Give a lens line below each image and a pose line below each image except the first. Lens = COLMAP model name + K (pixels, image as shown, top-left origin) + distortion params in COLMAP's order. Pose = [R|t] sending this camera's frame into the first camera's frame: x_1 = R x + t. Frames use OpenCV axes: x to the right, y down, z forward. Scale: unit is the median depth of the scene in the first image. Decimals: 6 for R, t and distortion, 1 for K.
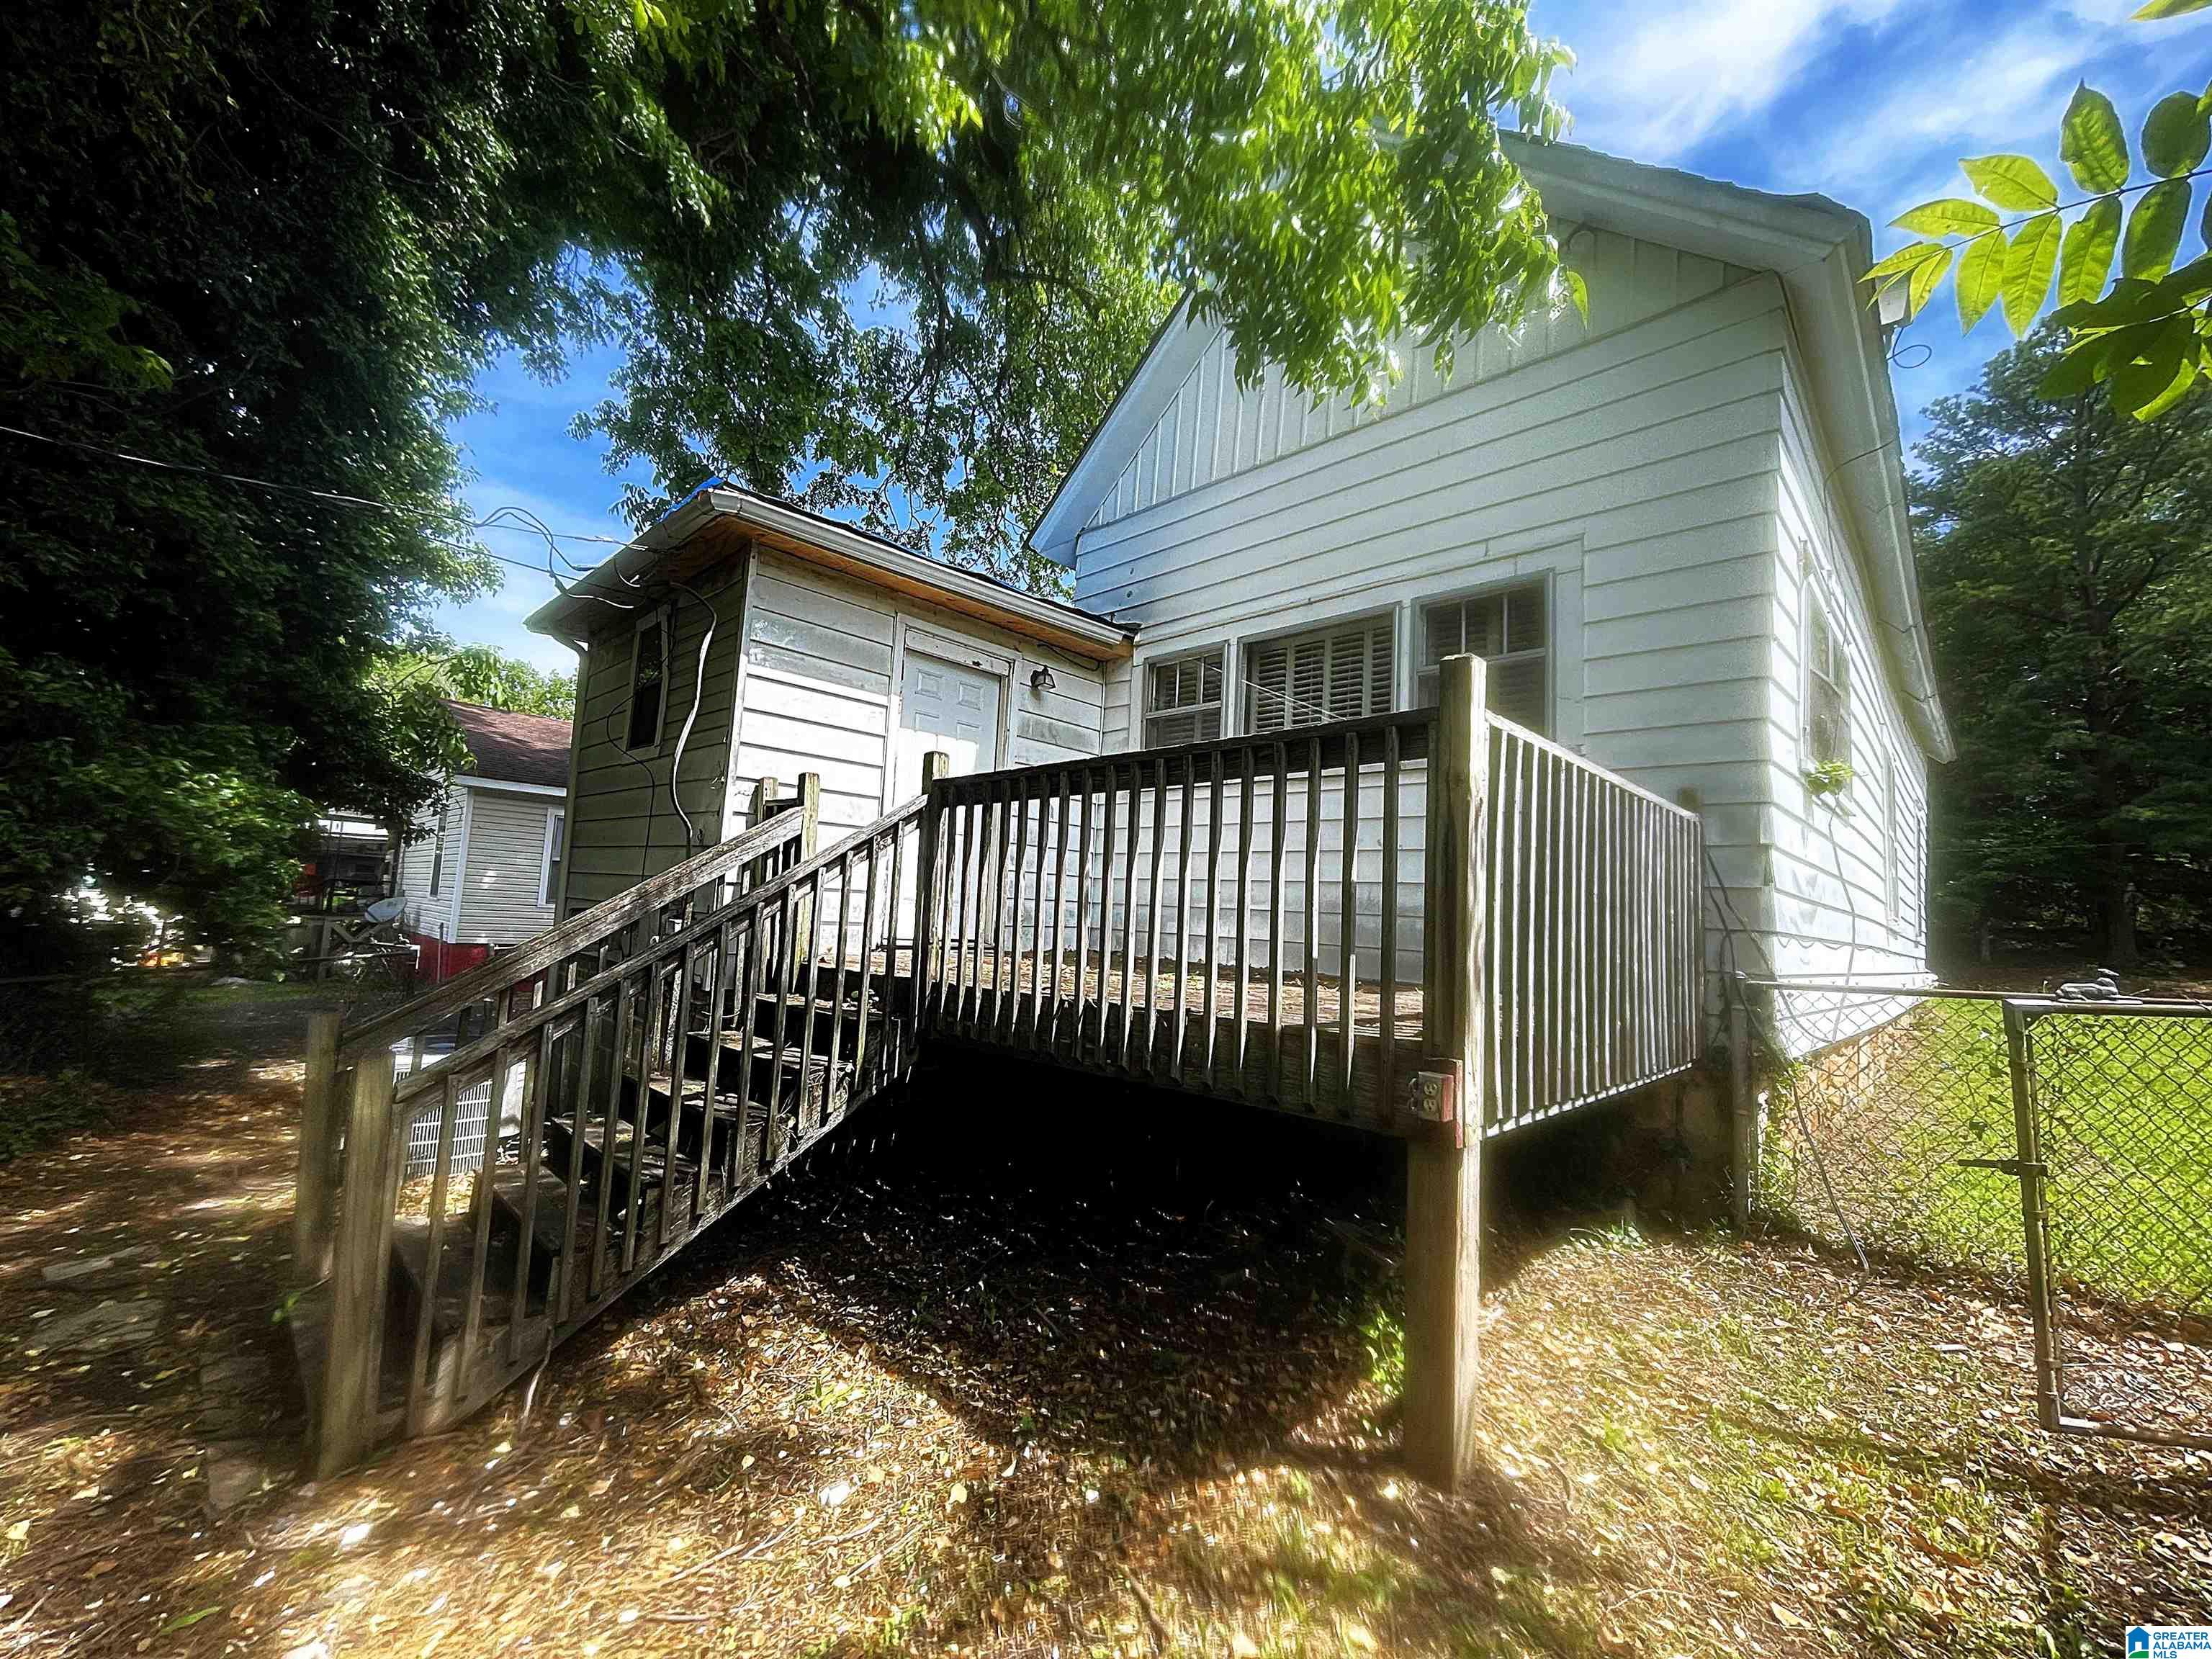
lens RADIAL K [[897.0, 0, 1087.5], [0, 897.0, 838.6], [0, 0, 1]] dist [-0.003496, -0.000253]
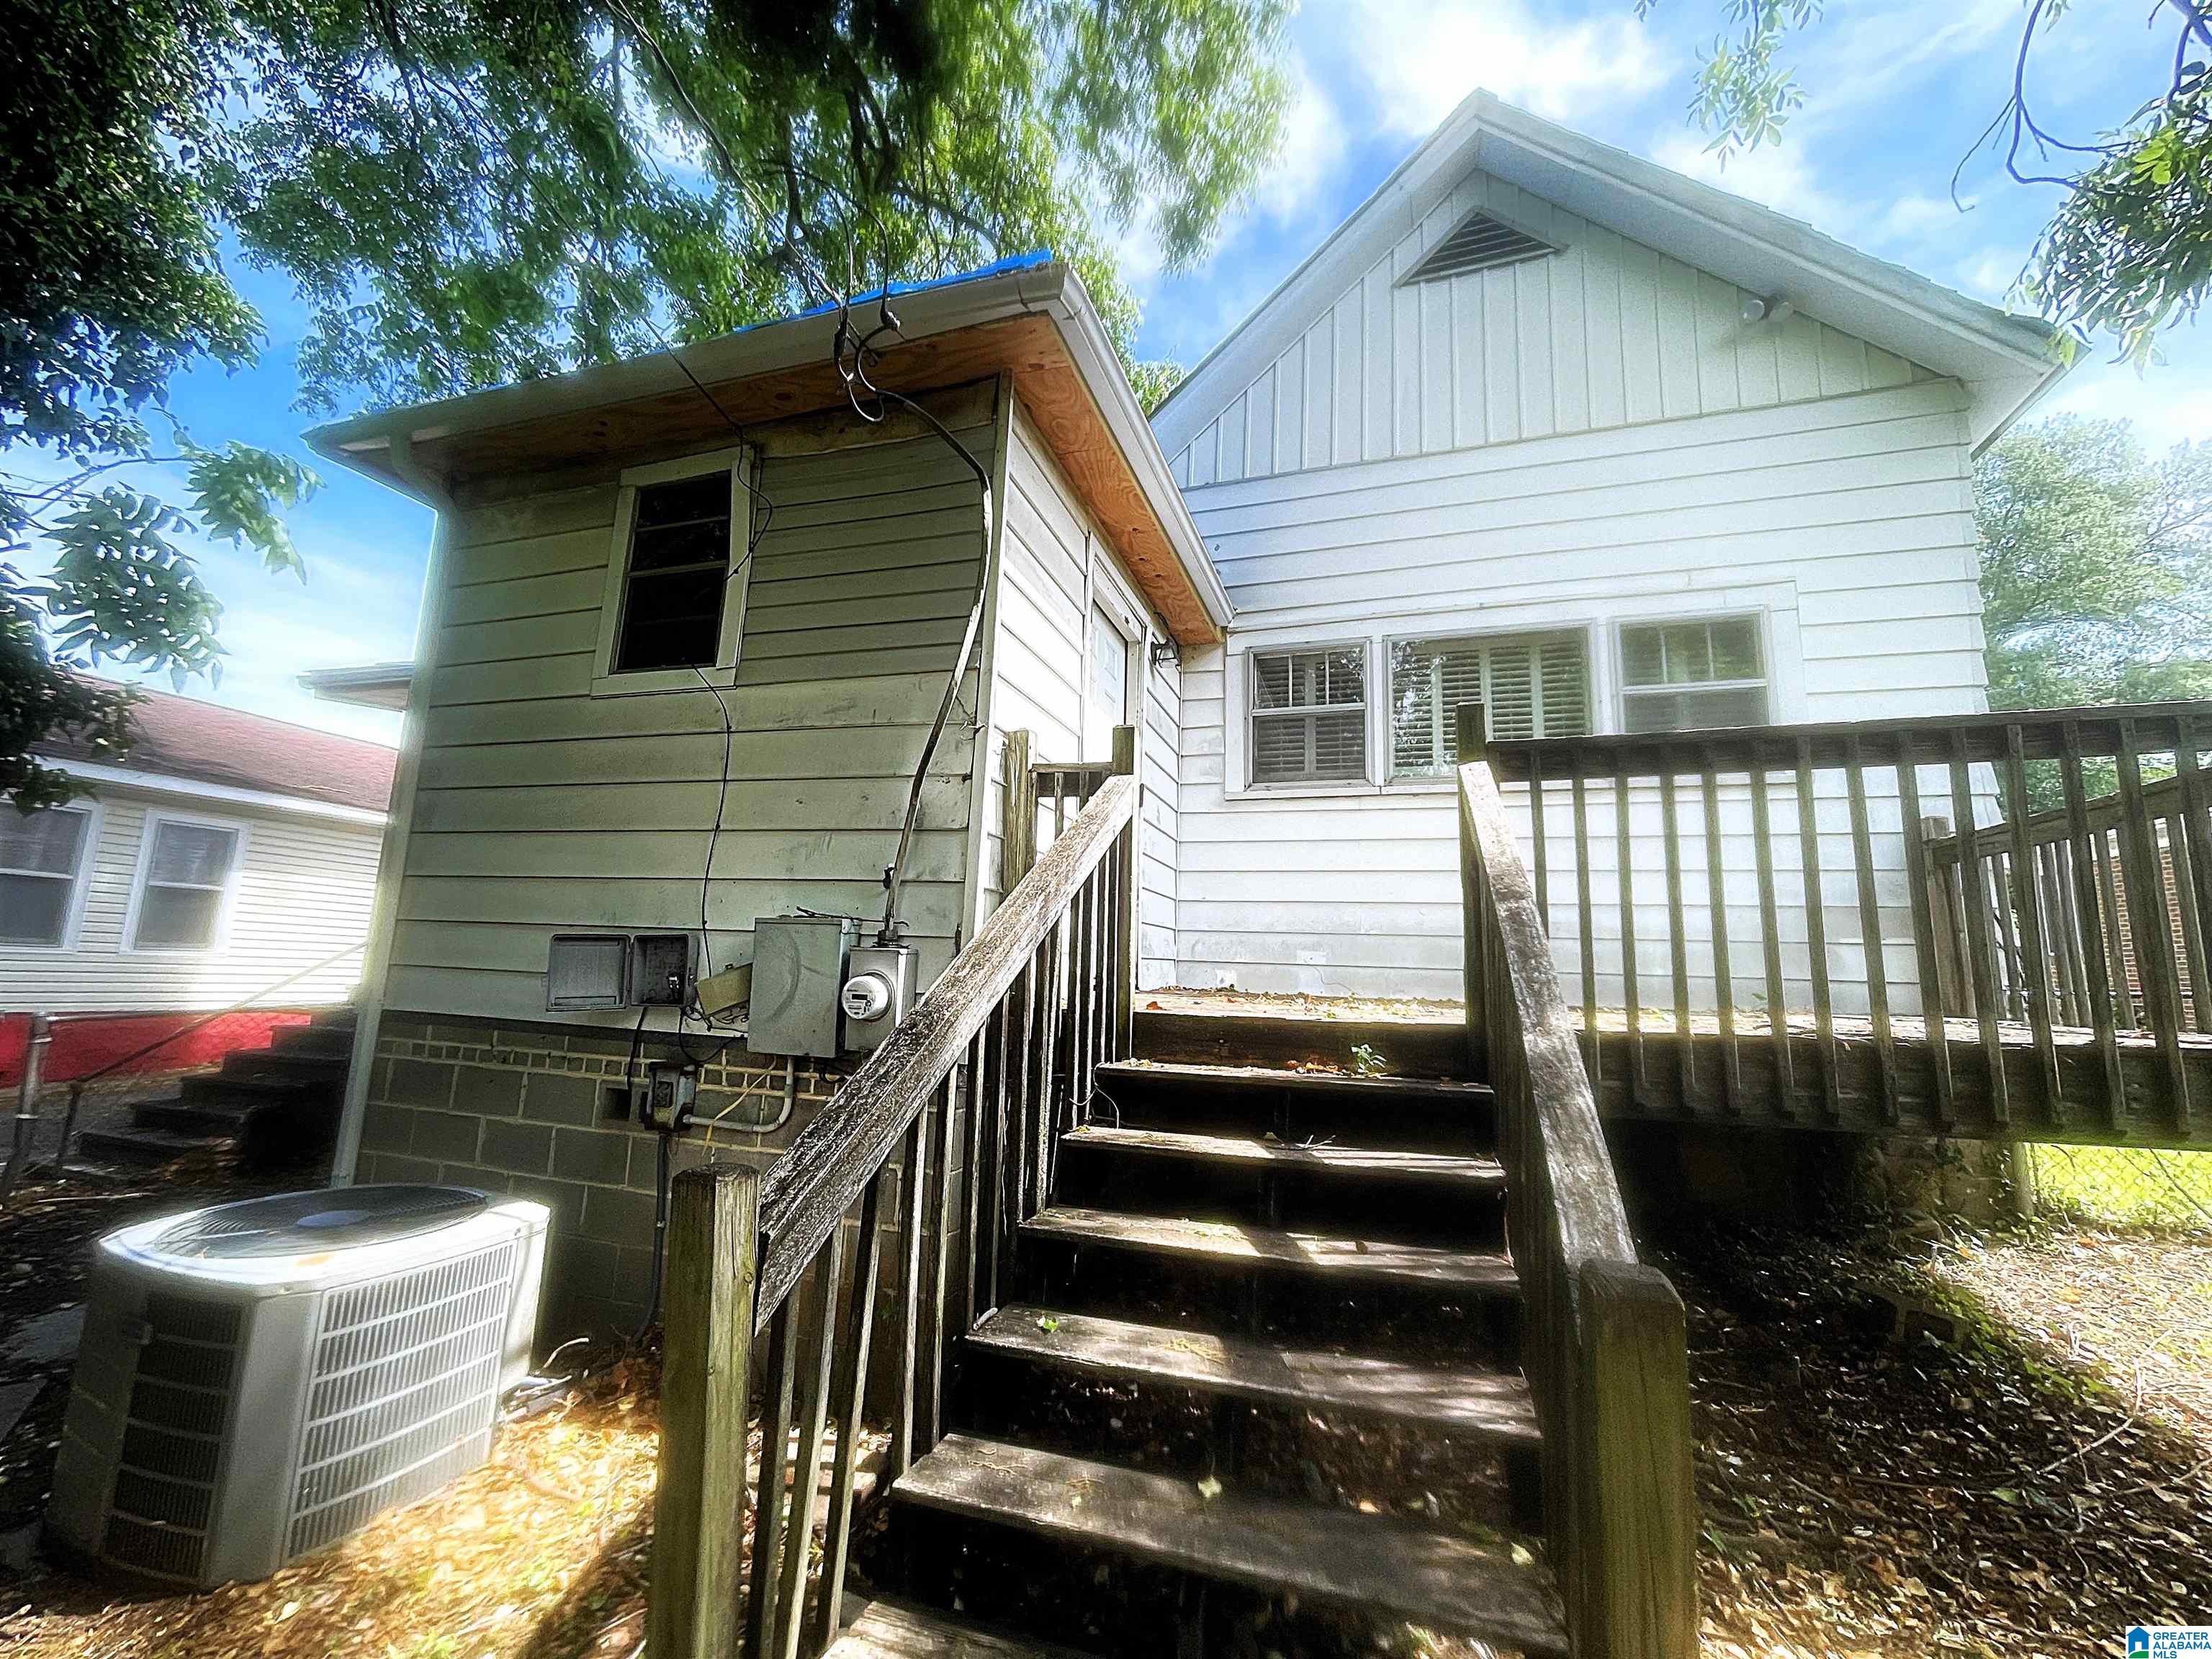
lens RADIAL K [[897.0, 0, 1110.5], [0, 897.0, 827.7], [0, 0, 1]] dist [-0.003496, -0.000253]
pose [[0.893270, 0.044776, 0.447284, -0.591909], [-0.023075, 0.998282, -0.053851, 0.032186], [-0.448927, 0.037783, 0.892769, 0.393650]]
